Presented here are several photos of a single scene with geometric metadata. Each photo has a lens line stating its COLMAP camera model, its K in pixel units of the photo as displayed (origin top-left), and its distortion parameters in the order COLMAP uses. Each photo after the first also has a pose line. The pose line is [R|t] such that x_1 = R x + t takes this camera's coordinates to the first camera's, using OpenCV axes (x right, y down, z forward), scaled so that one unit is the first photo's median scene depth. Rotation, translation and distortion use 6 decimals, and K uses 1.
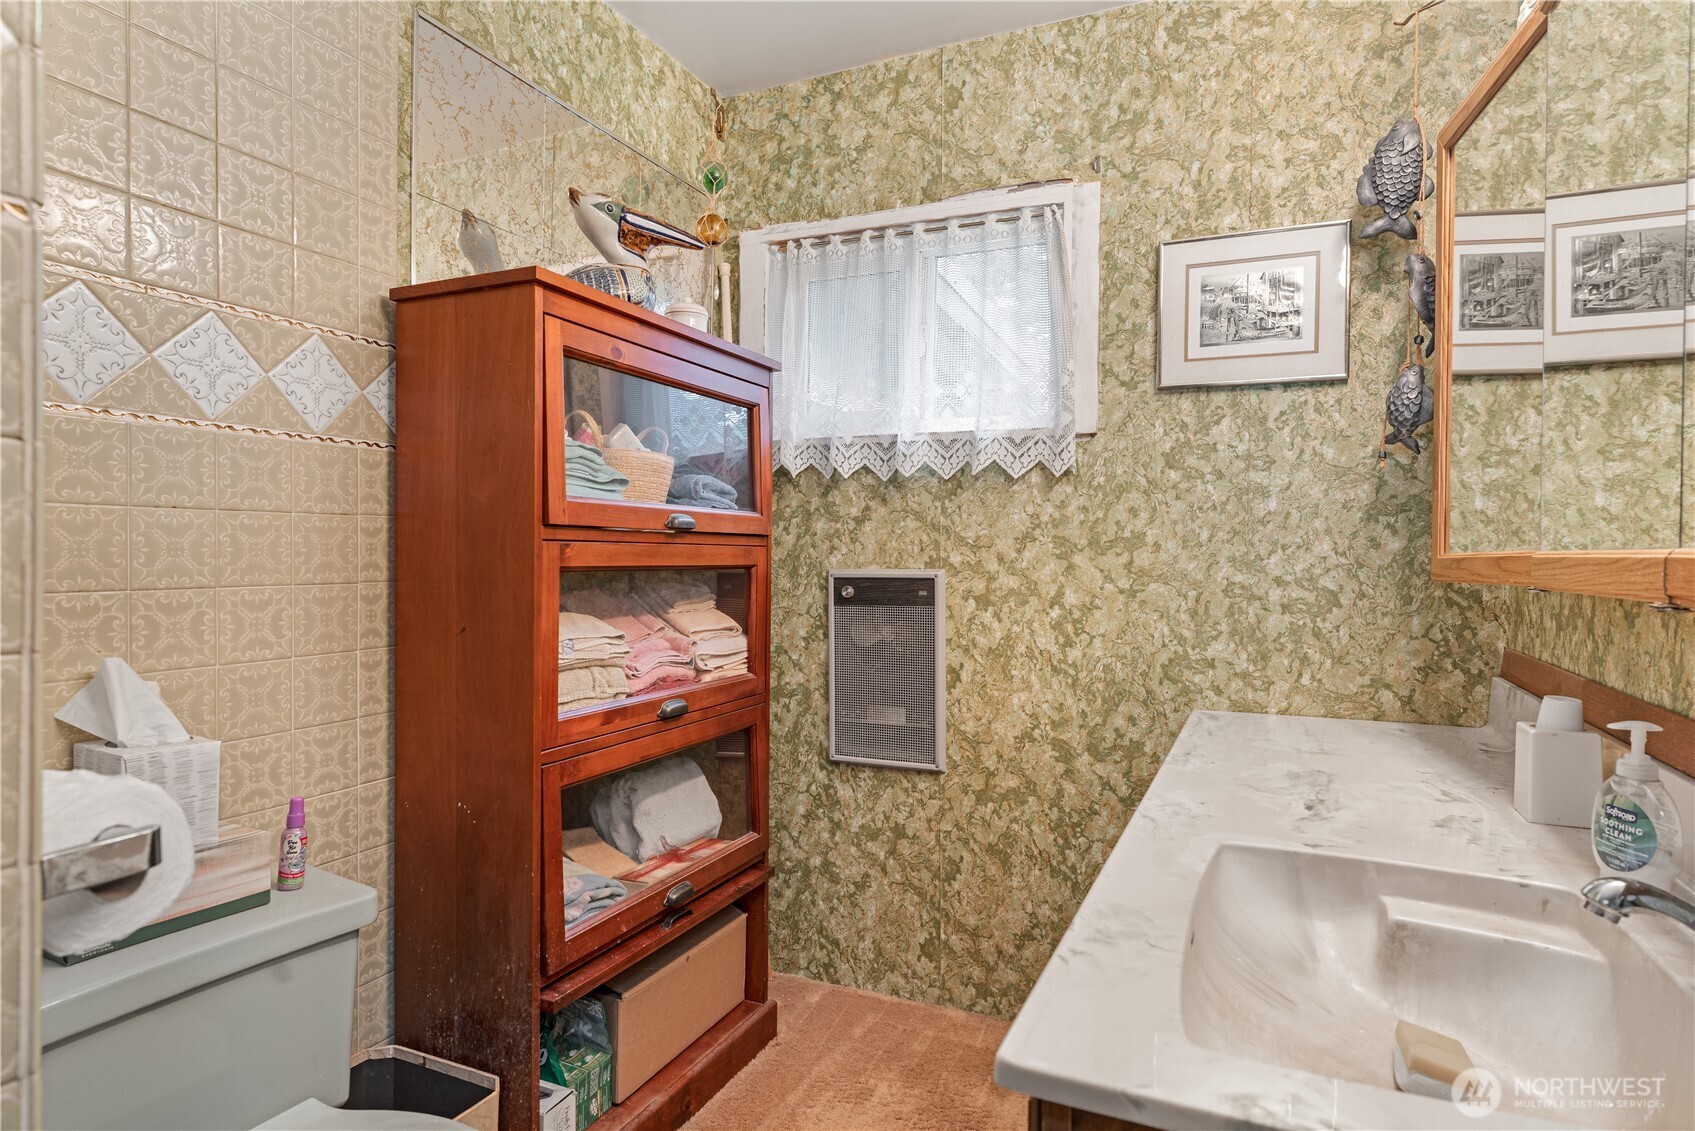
lens RADIAL K [[933.8, 0, 845.9], [0, 933.8, 573.5], [0, 0, 1]] dist [-0.003997, 0.003914]
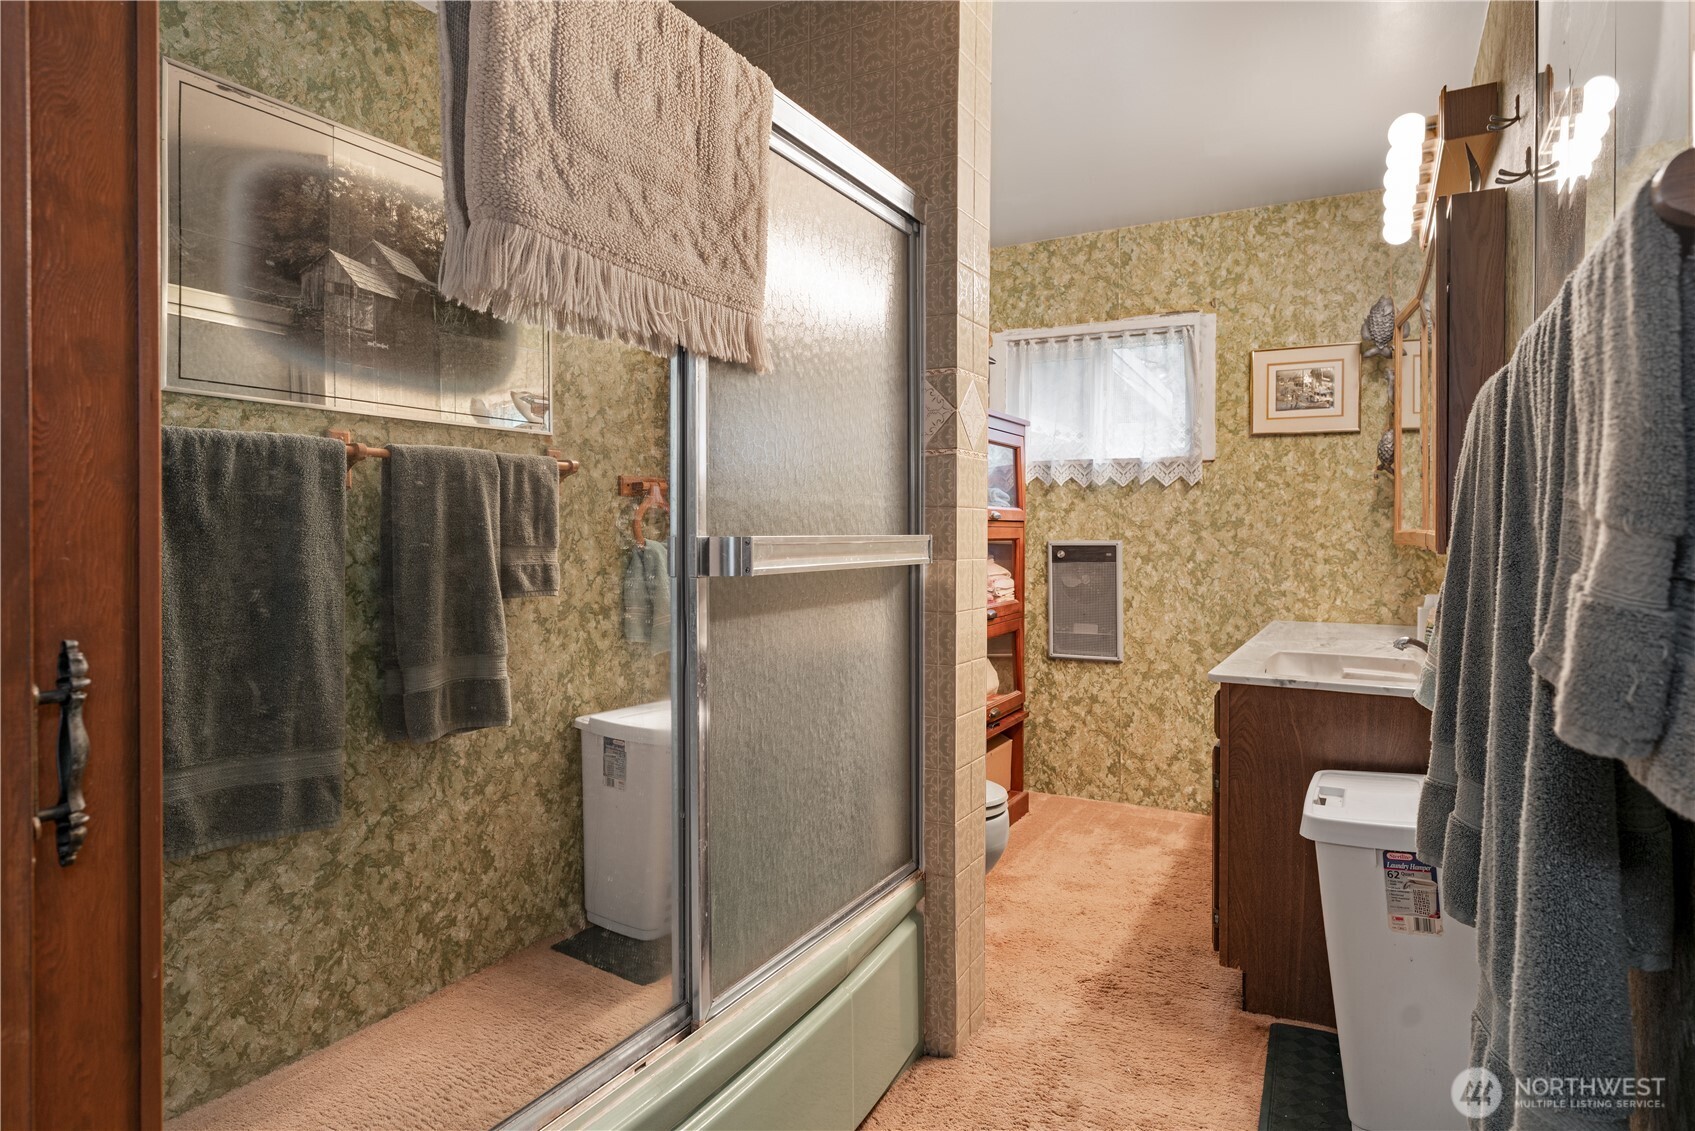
lens RADIAL K [[933.8, 0, 887.7], [0, 933.8, 540.6], [0, 0, 1]] dist [-0.003997, 0.003914]
pose [[0.998582, -0.005710, -0.052930, -0.238909], [0.005404, 0.999968, -0.005930, 0.004034], [0.052962, 0.005635, 0.998581, -0.733885]]
